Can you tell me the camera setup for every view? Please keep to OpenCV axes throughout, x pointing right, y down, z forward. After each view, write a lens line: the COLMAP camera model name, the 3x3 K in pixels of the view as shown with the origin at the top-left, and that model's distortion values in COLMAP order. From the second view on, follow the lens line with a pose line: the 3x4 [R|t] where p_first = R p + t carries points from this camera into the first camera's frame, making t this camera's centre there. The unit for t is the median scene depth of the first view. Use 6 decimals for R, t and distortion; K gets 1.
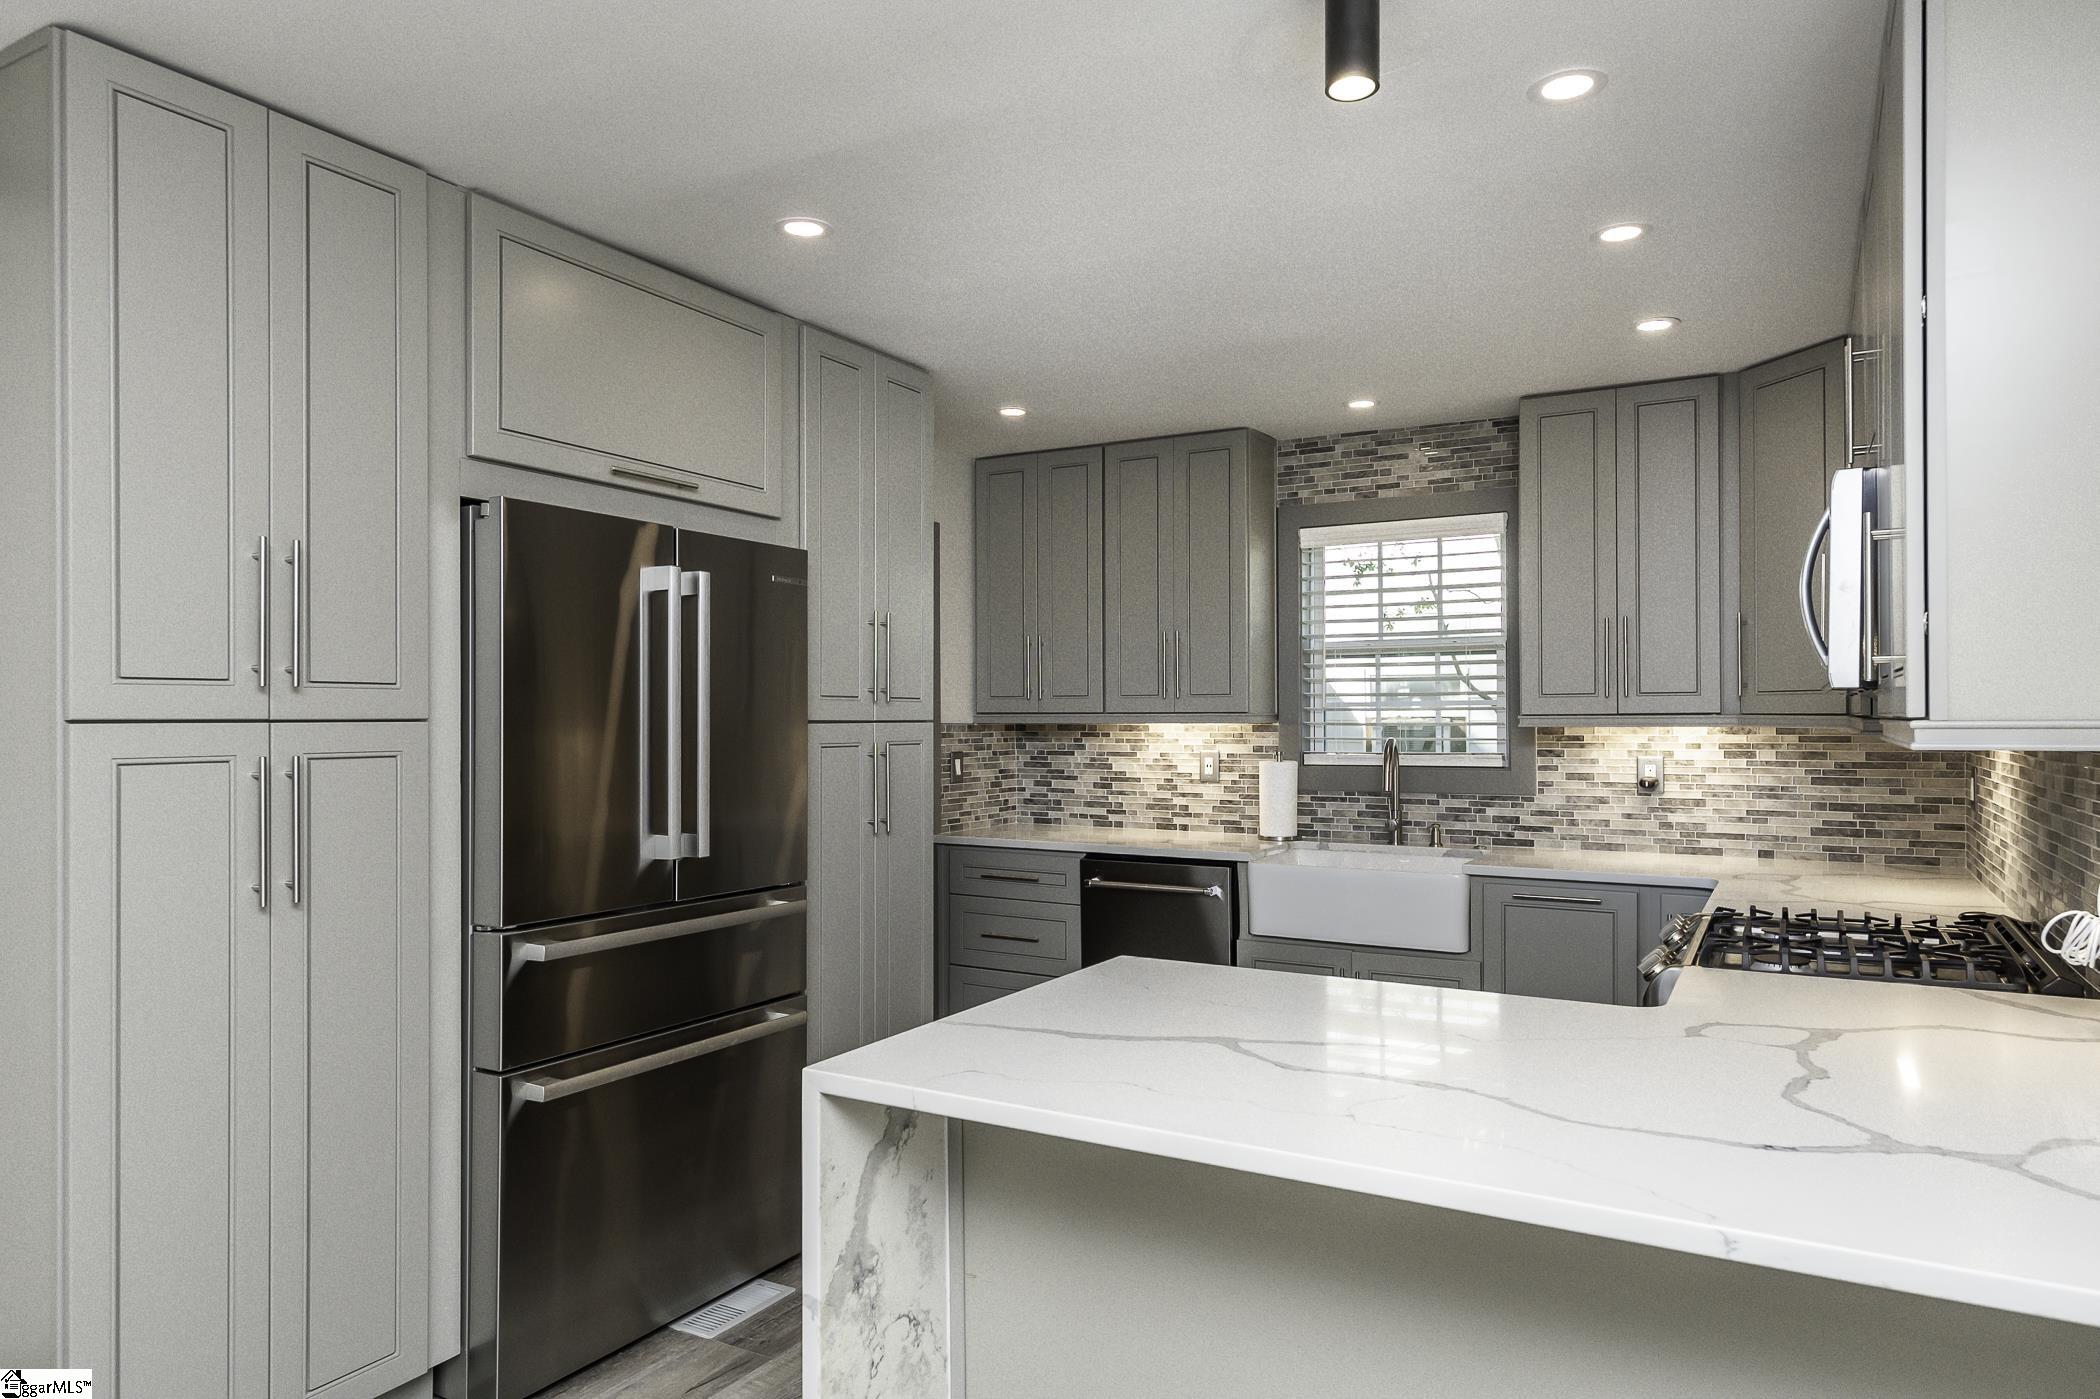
lens RADIAL K [[1301.8, 0, 1056.8], [0, 1301.8, 712.7], [0, 0, 1]] dist [0.000195, -0.000381]
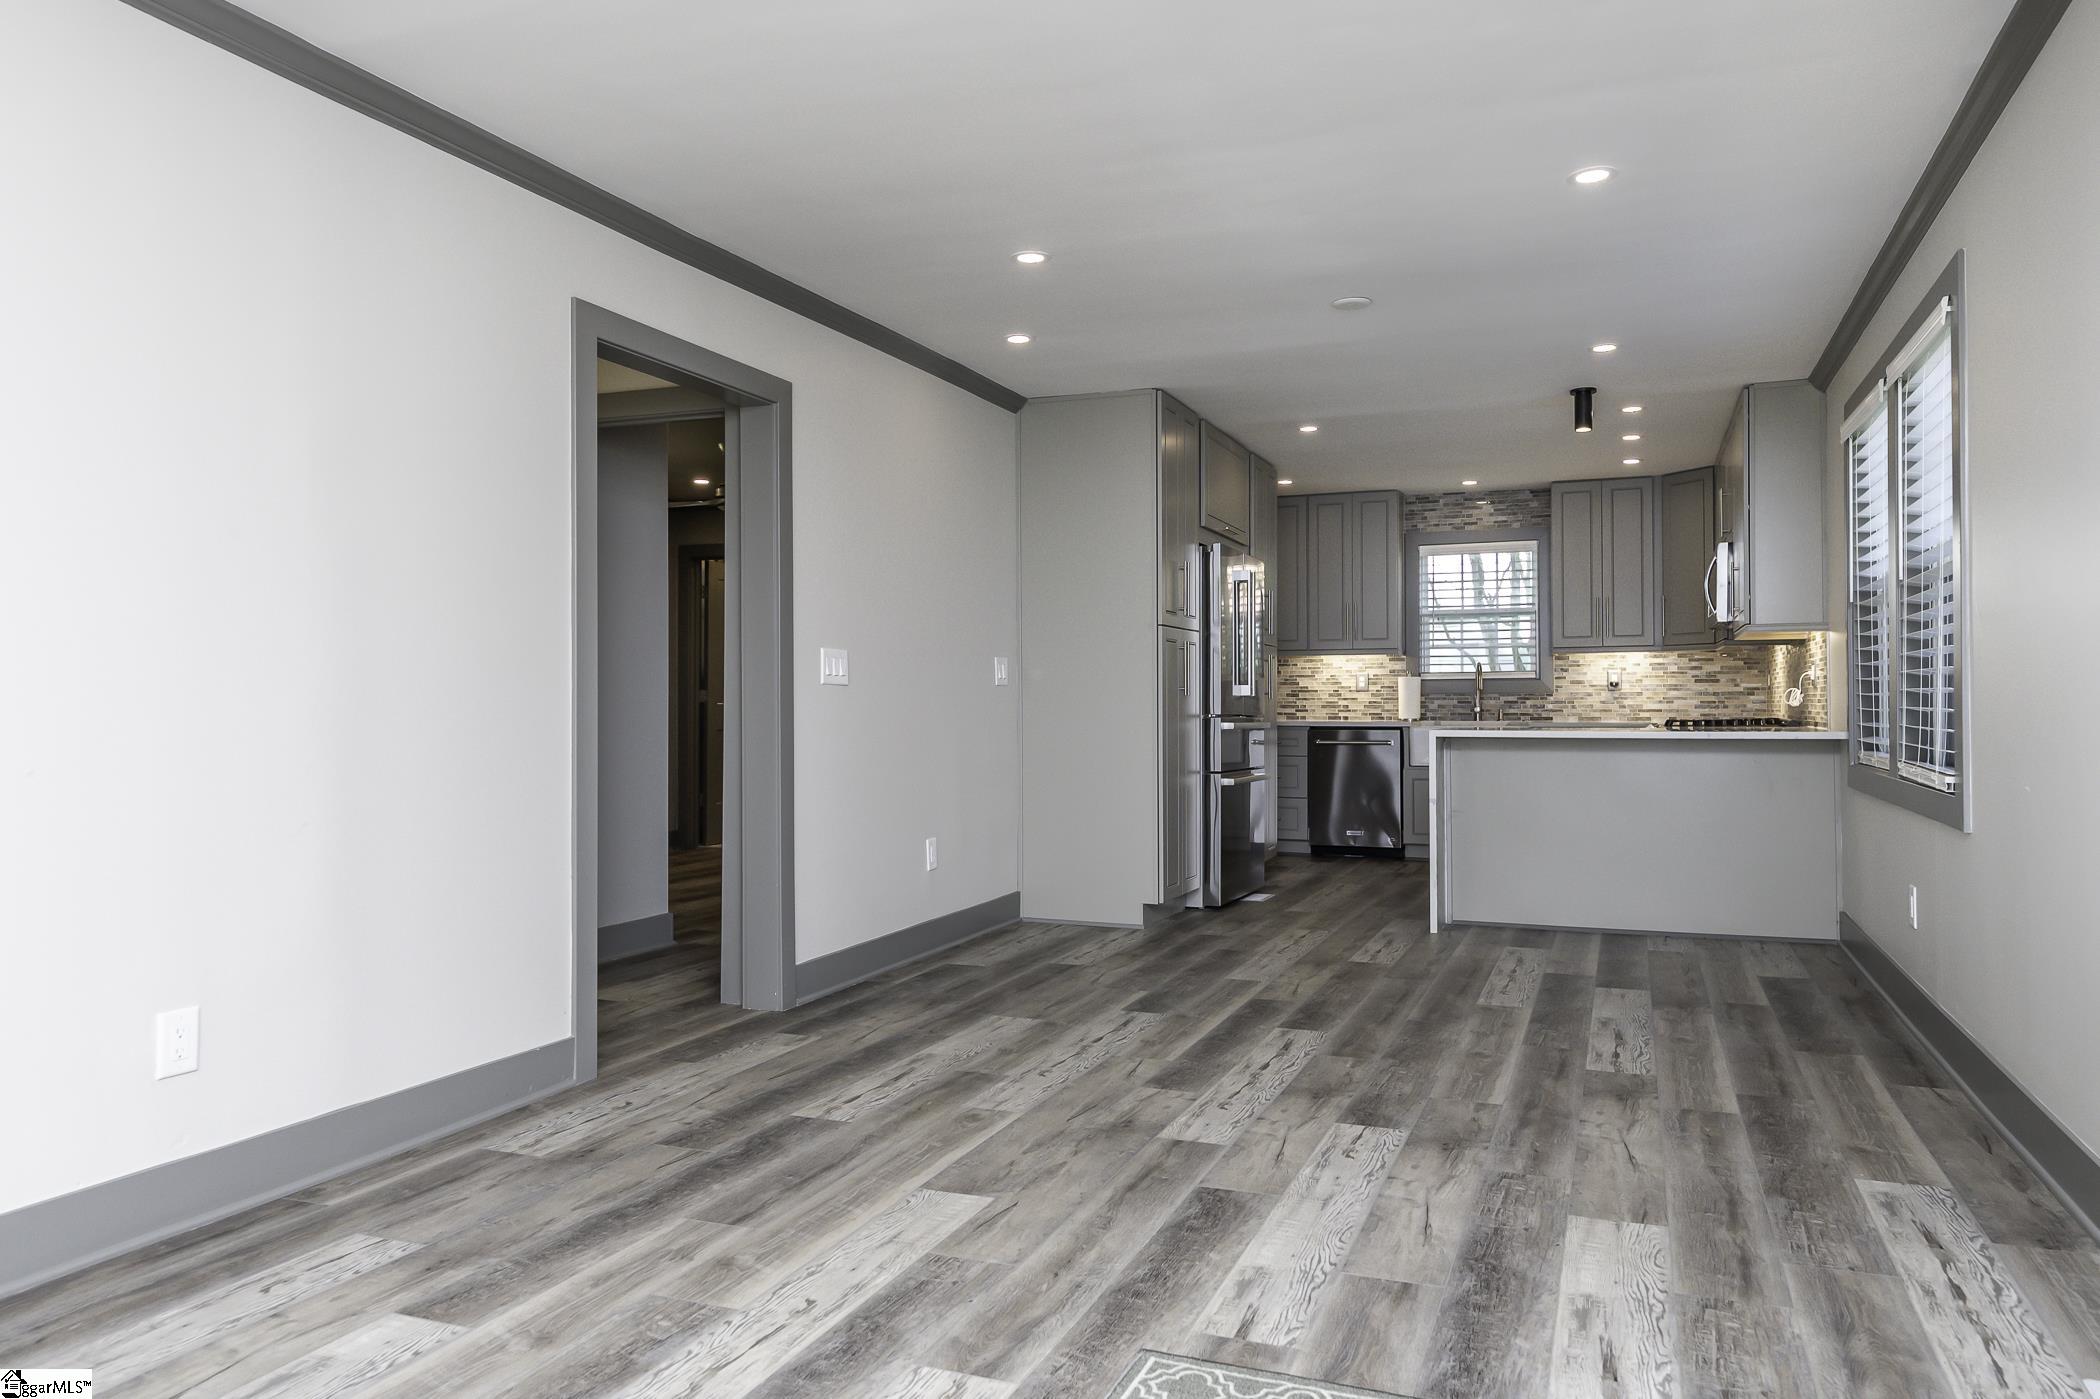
lens RADIAL K [[1408.3, 0, 1050.0], [0, 1408.3, 699.5], [0, 0, 1]] dist [0.002290, -0.000083]
pose [[0.990980, -0.001626, 0.133997, -0.594157], [0.001220, 0.999994, 0.003108, 0.063597], [-0.134002, -0.002916, 0.990977, -0.868097]]
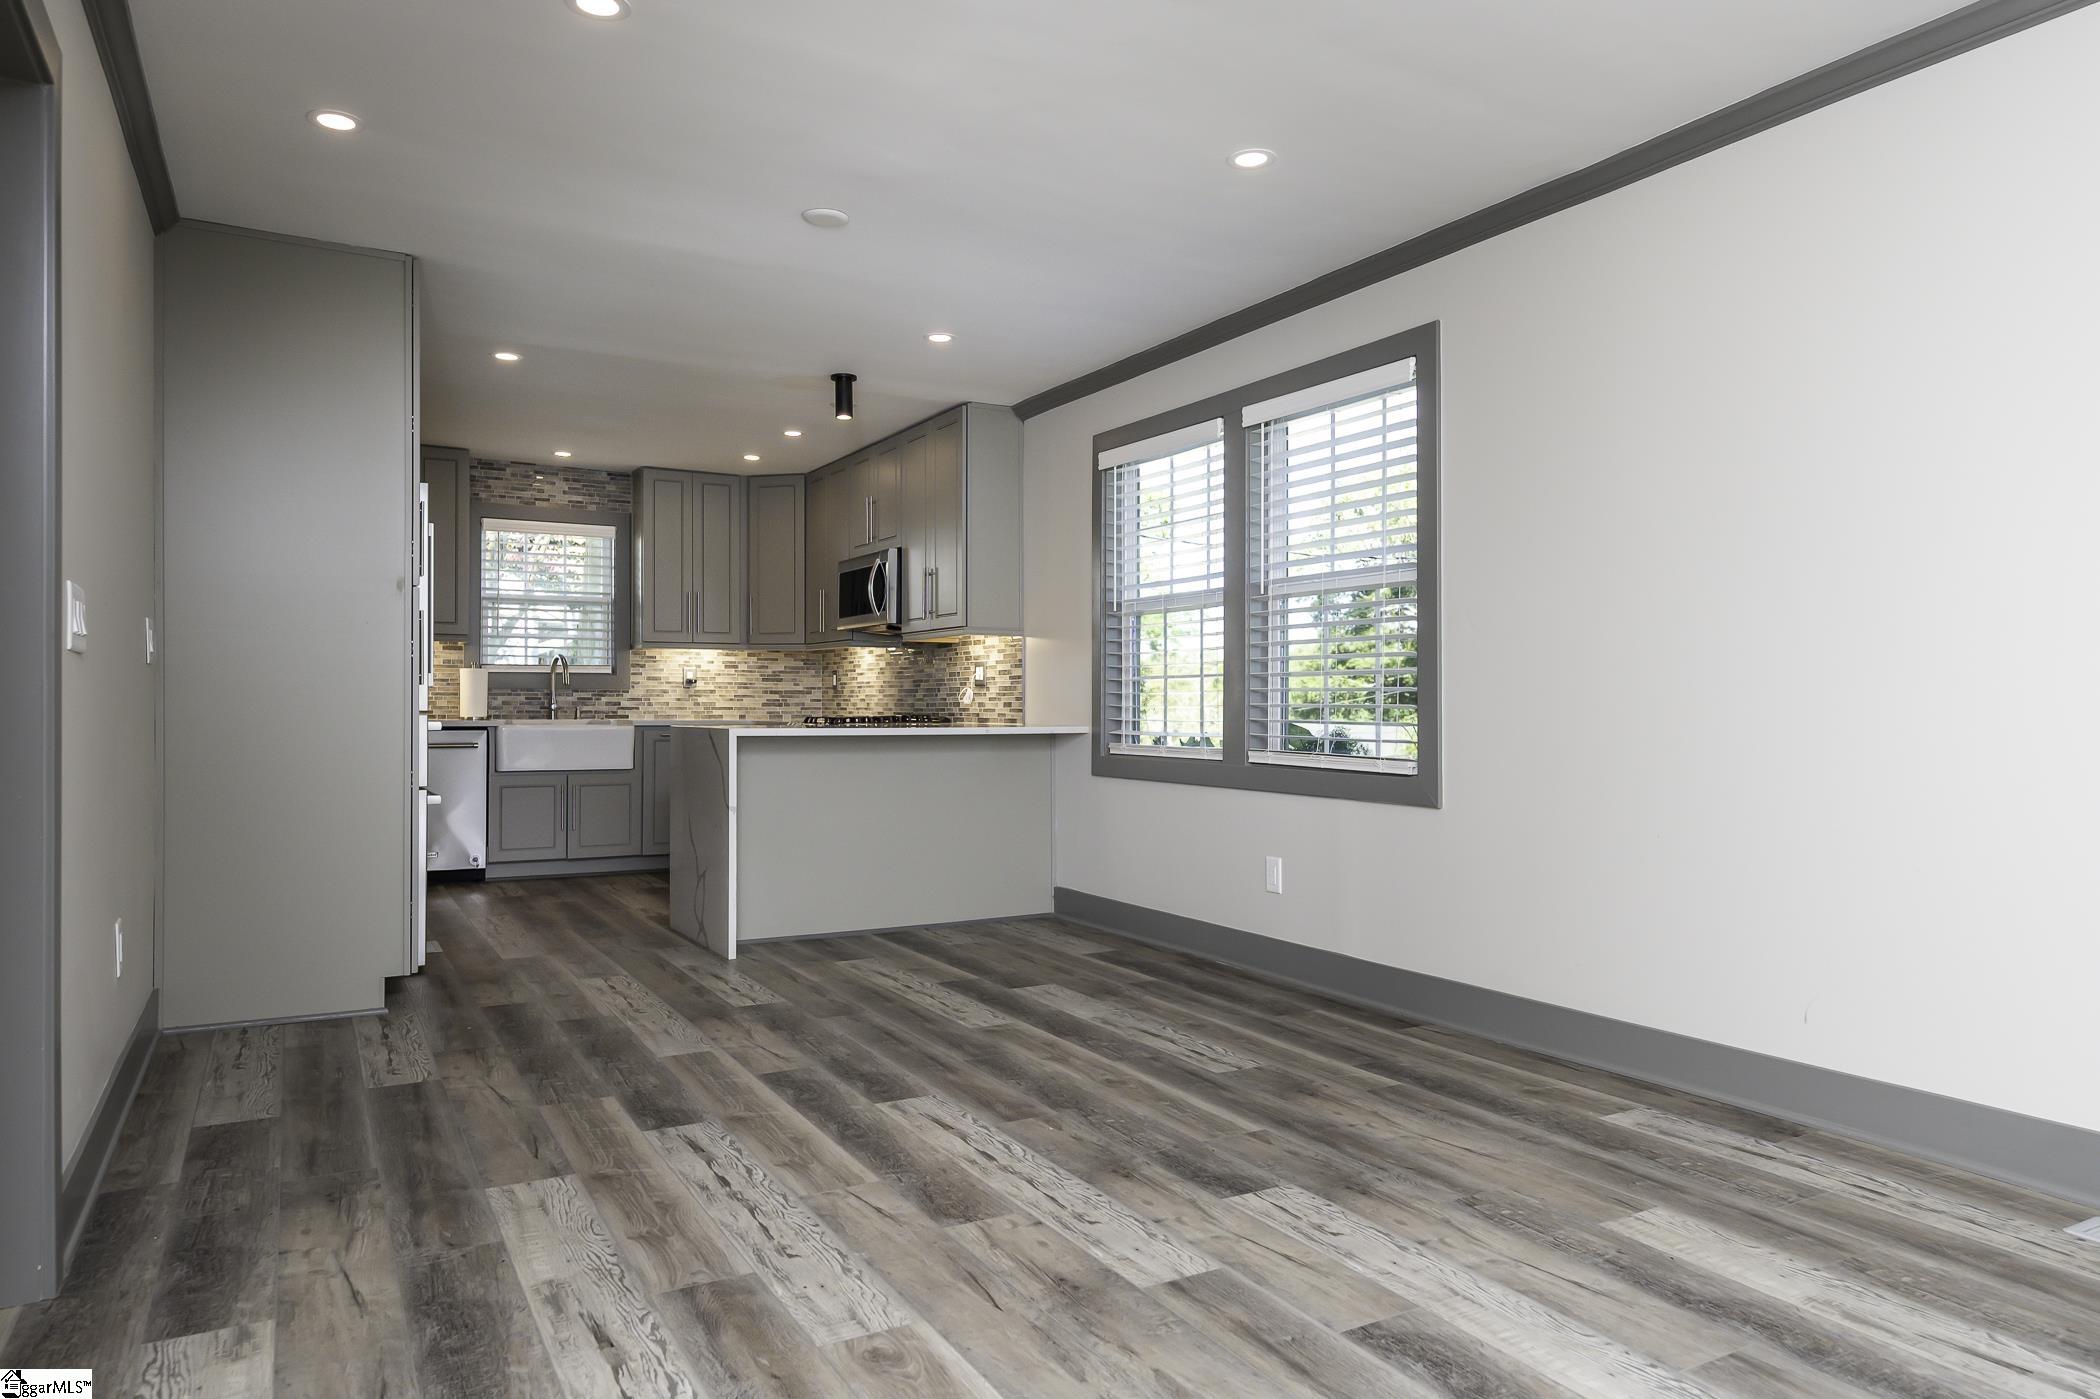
lens RADIAL K [[1349.1, 0, 1050.0], [0, 1349.1, 699.5], [0, 0, 1]] dist [0.007499, 0.000121]
pose [[0.512172, 0.005775, 0.858864, -0.879050], [-0.009053, 0.999958, -0.001325, 0.071948], [-0.858835, -0.007097, 0.512203, -0.410503]]
